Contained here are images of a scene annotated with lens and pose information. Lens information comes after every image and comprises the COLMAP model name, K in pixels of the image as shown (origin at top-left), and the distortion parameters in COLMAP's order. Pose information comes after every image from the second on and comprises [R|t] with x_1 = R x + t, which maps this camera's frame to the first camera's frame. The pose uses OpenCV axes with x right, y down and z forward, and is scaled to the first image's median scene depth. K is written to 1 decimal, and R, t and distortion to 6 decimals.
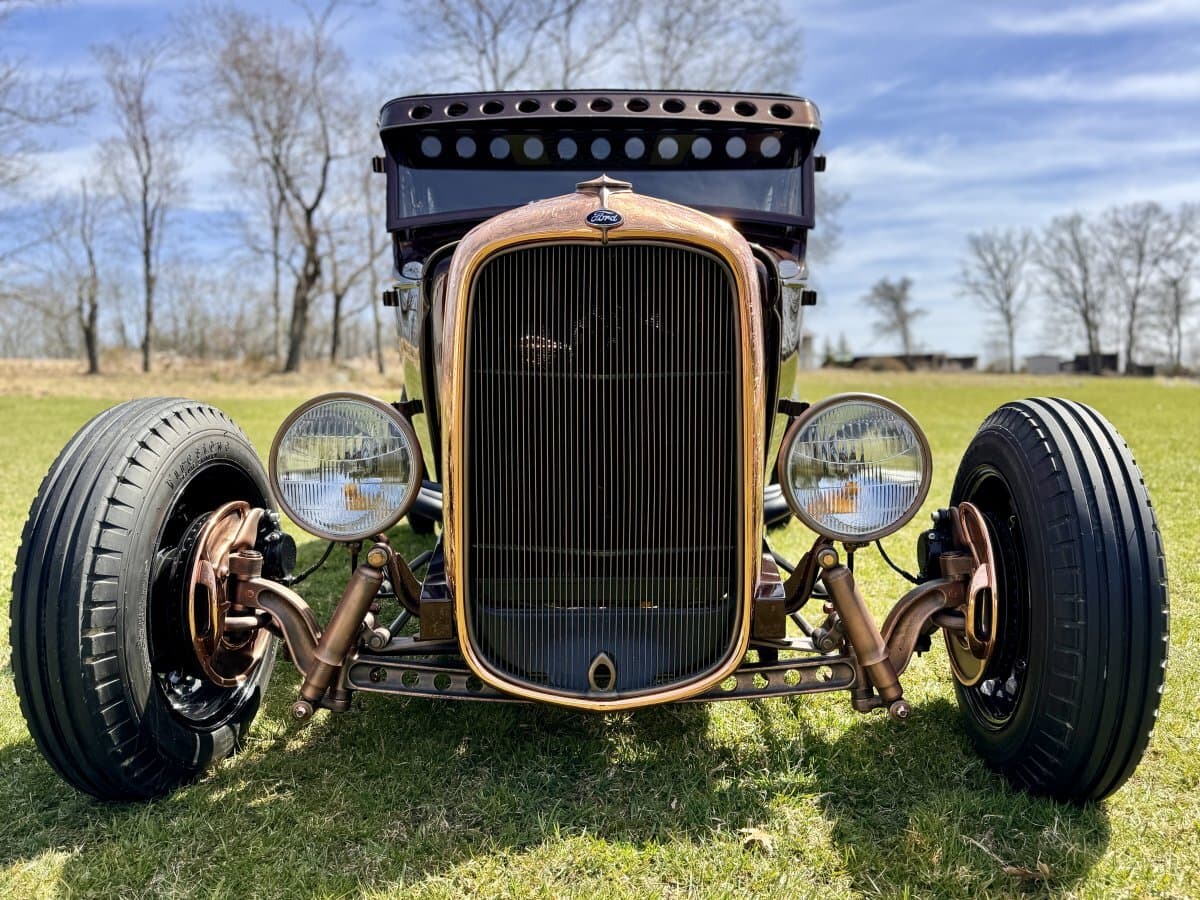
lens RADIAL K [[939.3, 0, 598.7], [0, 939.3, 452.1], [0, 0, 1]] dist [0.027481, -0.038210]
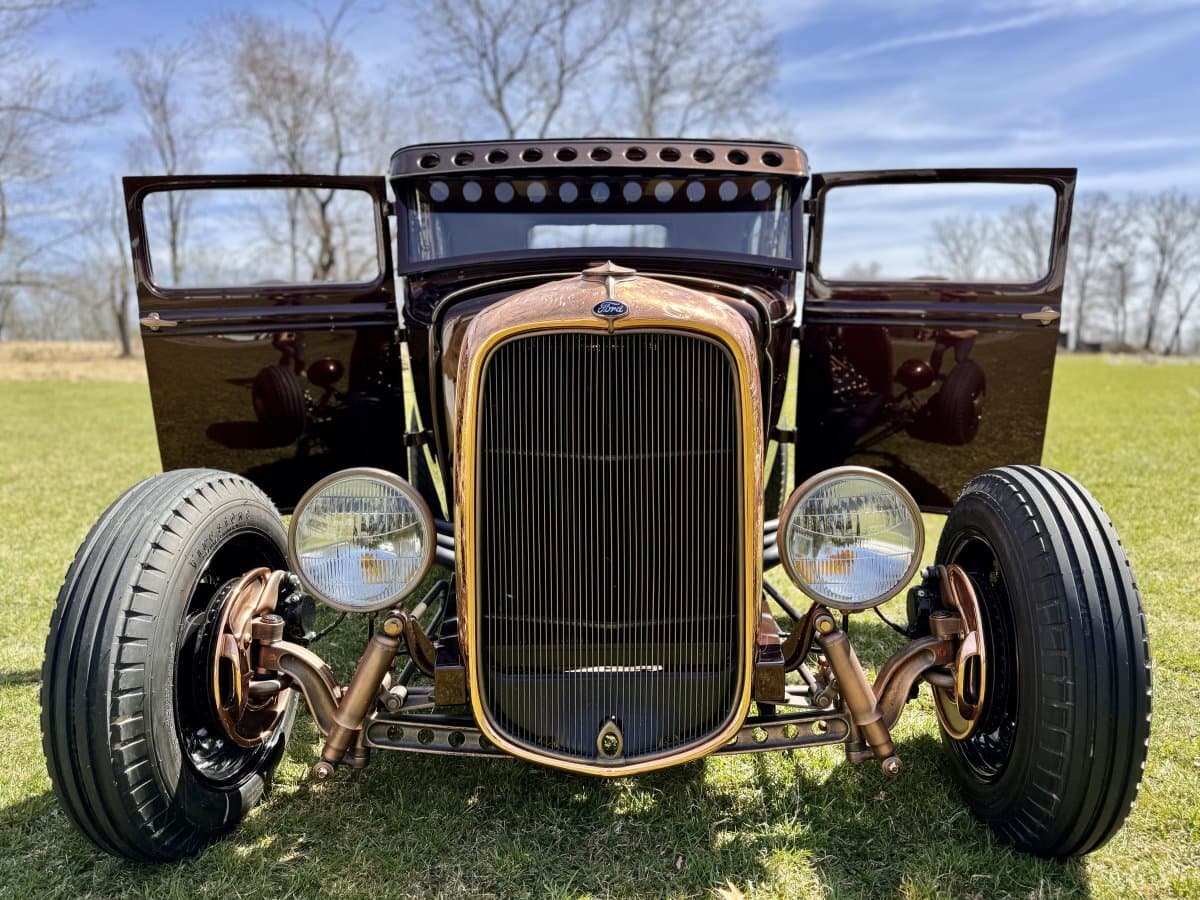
lens RADIAL K [[864.1, 0, 600.6], [0, 864.1, 450.1], [0, 0, 1]] dist [0.003095, -0.007090]
pose [[0.999947, -0.005989, 0.008381, -0.012193], [0.005726, 0.999501, 0.031076, -0.110207], [-0.008563, -0.031026, 0.999482, 0.046002]]
